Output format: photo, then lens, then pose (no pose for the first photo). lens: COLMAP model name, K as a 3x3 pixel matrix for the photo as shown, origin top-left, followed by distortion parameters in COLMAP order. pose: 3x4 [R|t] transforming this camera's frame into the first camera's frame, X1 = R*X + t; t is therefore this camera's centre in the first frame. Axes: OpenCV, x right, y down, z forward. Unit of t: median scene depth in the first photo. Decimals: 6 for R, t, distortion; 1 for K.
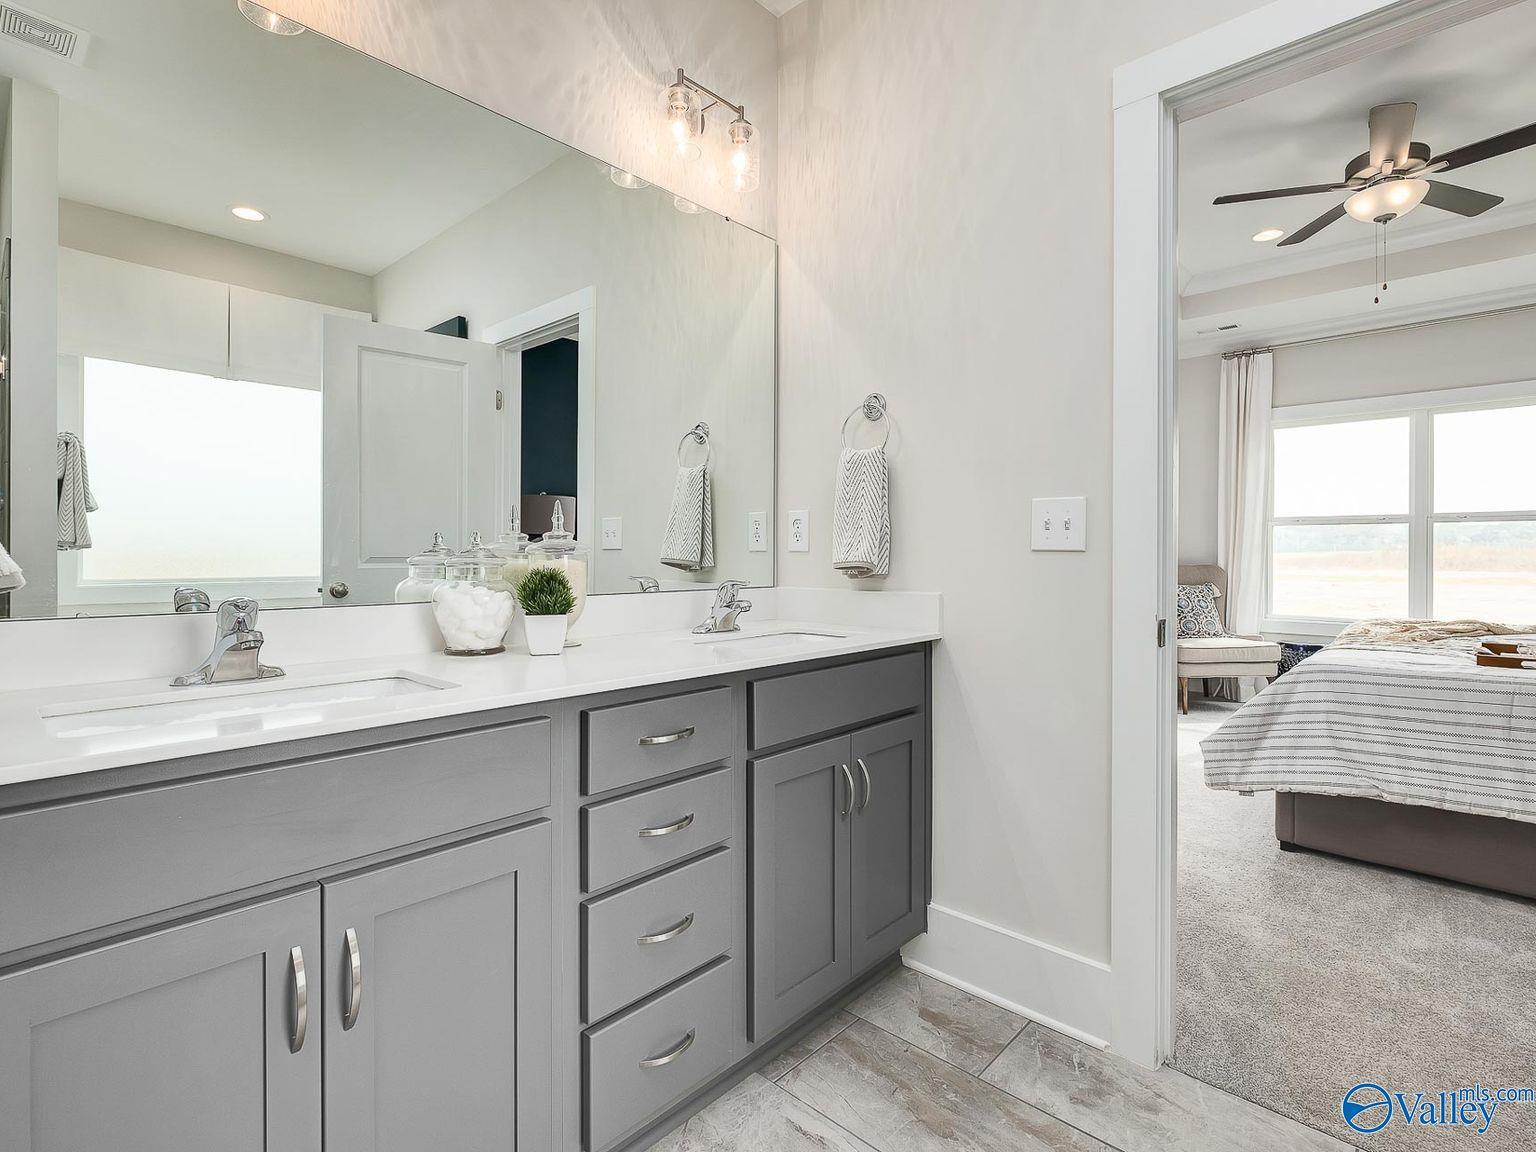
lens RADIAL K [[753.0, 0, 770.3], [0, 753.0, 557.9], [0, 0, 1]] dist [-0.005528, -0.000890]
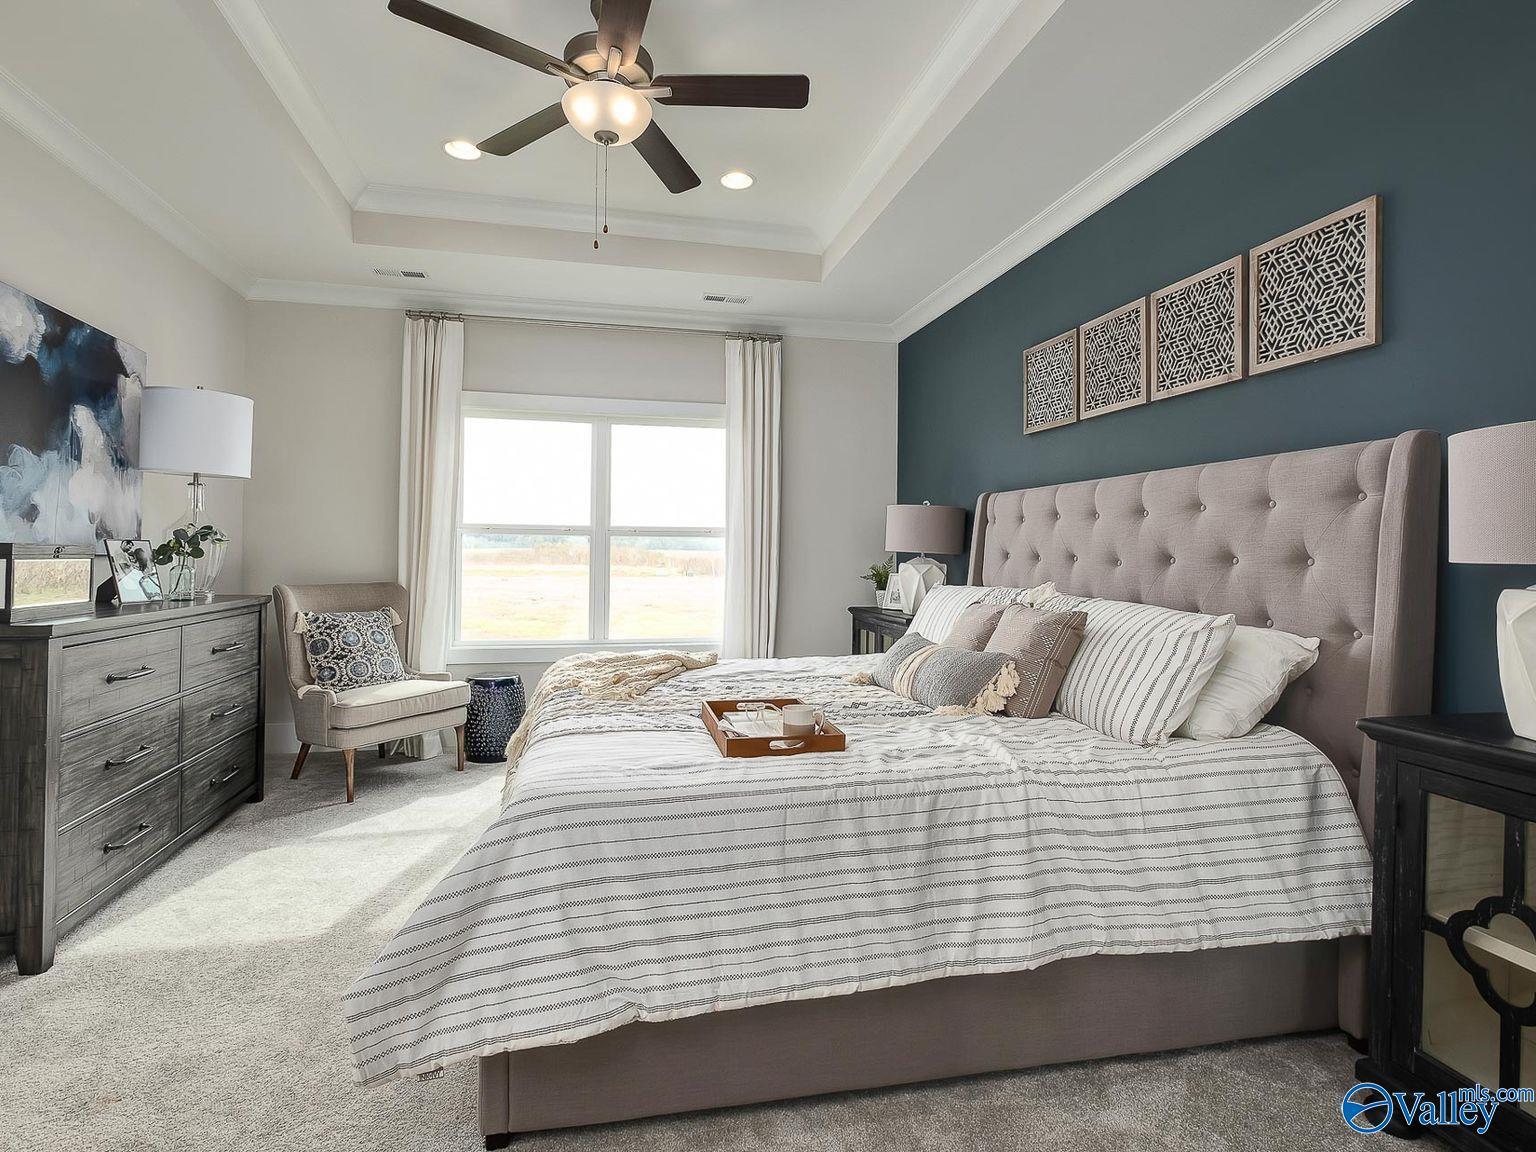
lens RADIAL K [[787.4, 0, 749.9], [0, 787.4, 560.4], [0, 0, 1]] dist [-0.000864, -0.000801]
pose [[0.582865, 0.002241, 0.812566, 0.278006], [-0.009177, 0.999951, 0.003825, -0.035723], [-0.812517, -0.009686, 0.582857, 0.439535]]
